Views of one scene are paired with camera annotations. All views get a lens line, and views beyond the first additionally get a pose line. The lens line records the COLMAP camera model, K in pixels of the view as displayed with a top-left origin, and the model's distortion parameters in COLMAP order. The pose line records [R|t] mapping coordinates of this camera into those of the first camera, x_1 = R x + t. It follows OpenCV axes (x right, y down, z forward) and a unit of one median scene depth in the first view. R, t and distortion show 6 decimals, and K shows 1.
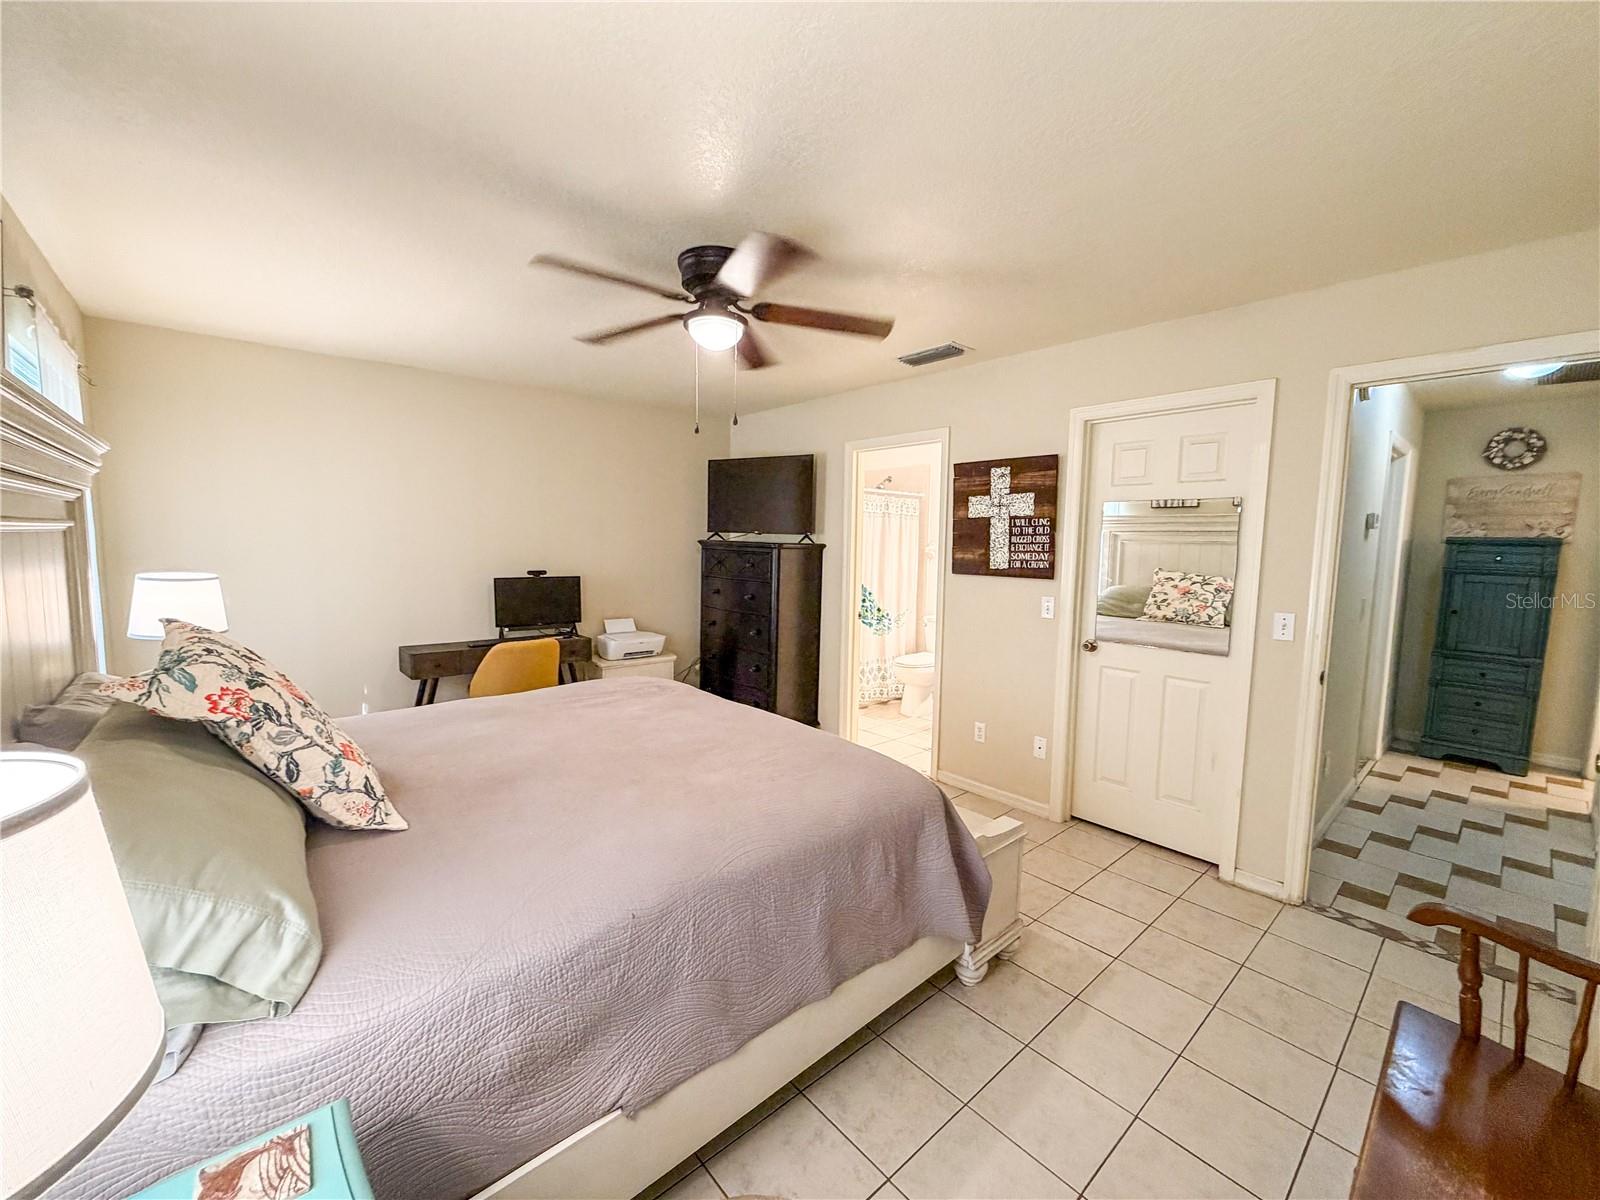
lens RADIAL K [[638.4, 0, 795.9], [0, 638.4, 595.7], [0, 0, 1]] dist [-0.003010, 0.000100]
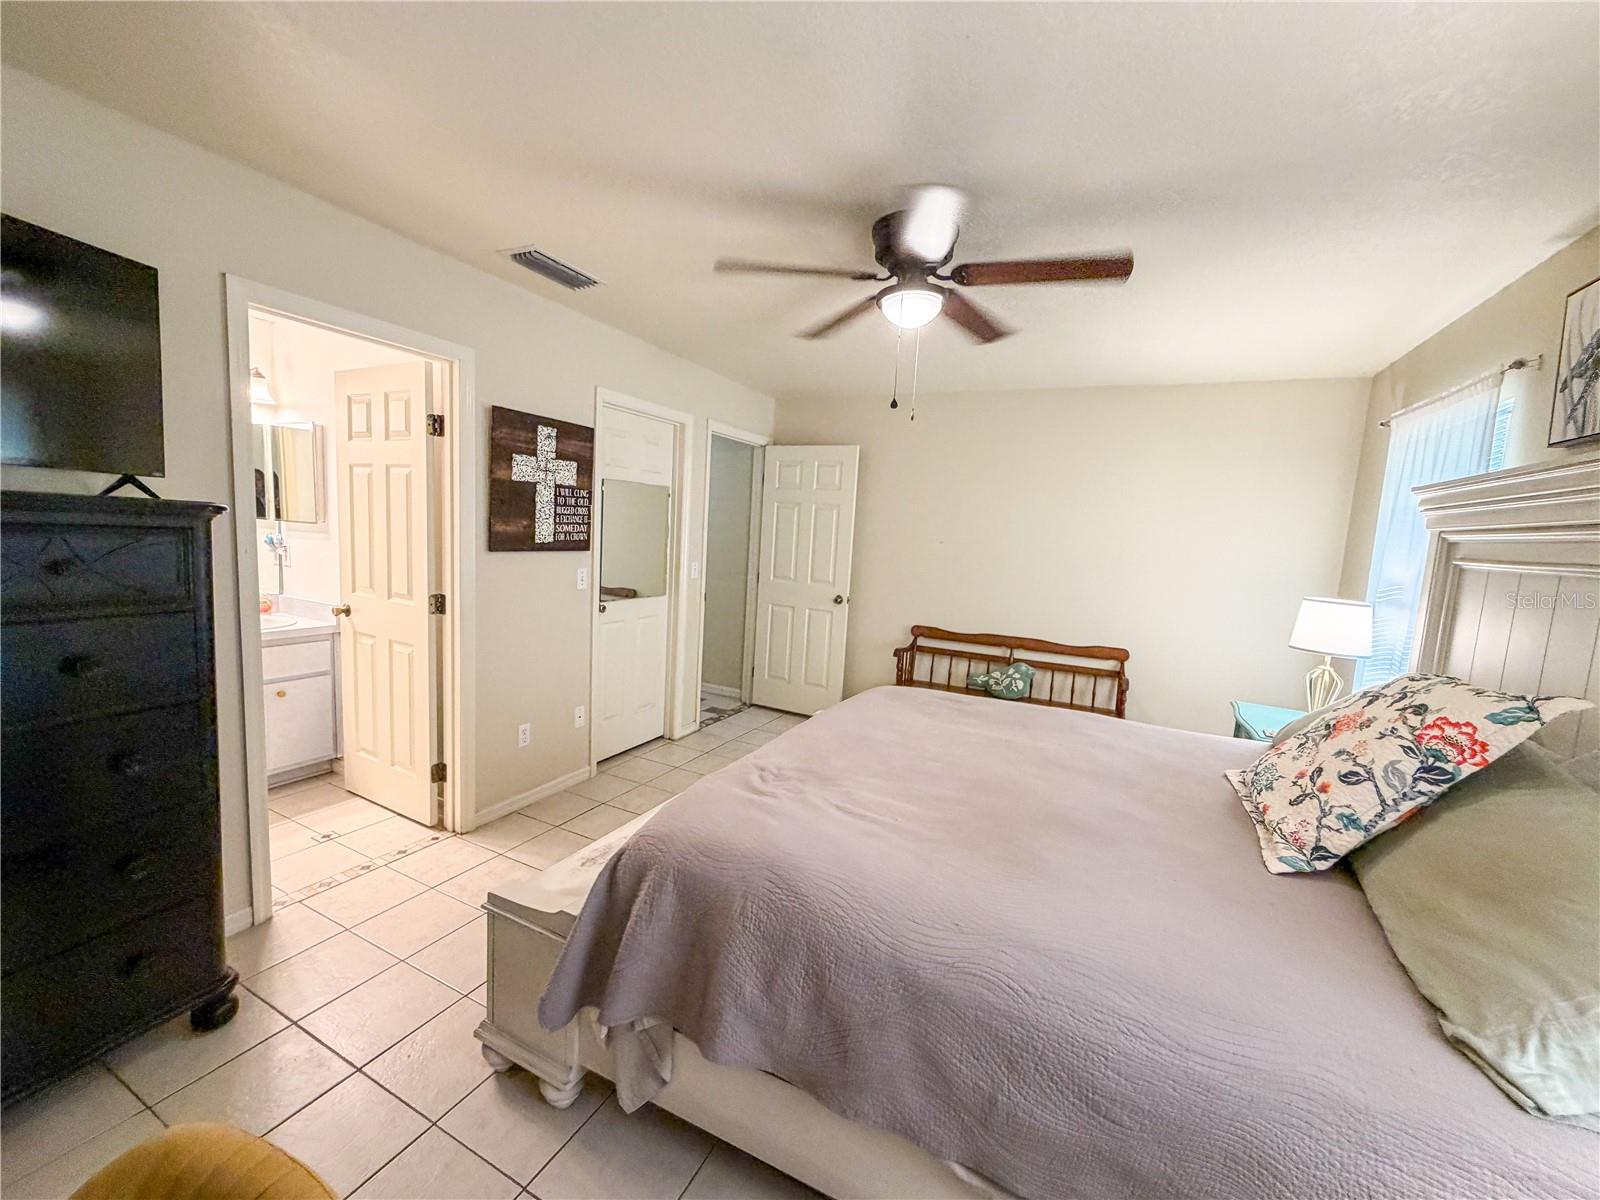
lens RADIAL K [[638.4, 0, 799.6], [0, 638.4, 600.0], [0, 0, 1]] dist [-0.003010, 0.000100]
pose [[-0.375658, -0.141270, 0.915928, -0.644487], [0.015892, 0.987186, 0.158778, -0.099948], [-0.926622, 0.074203, -0.368600, 1.020481]]
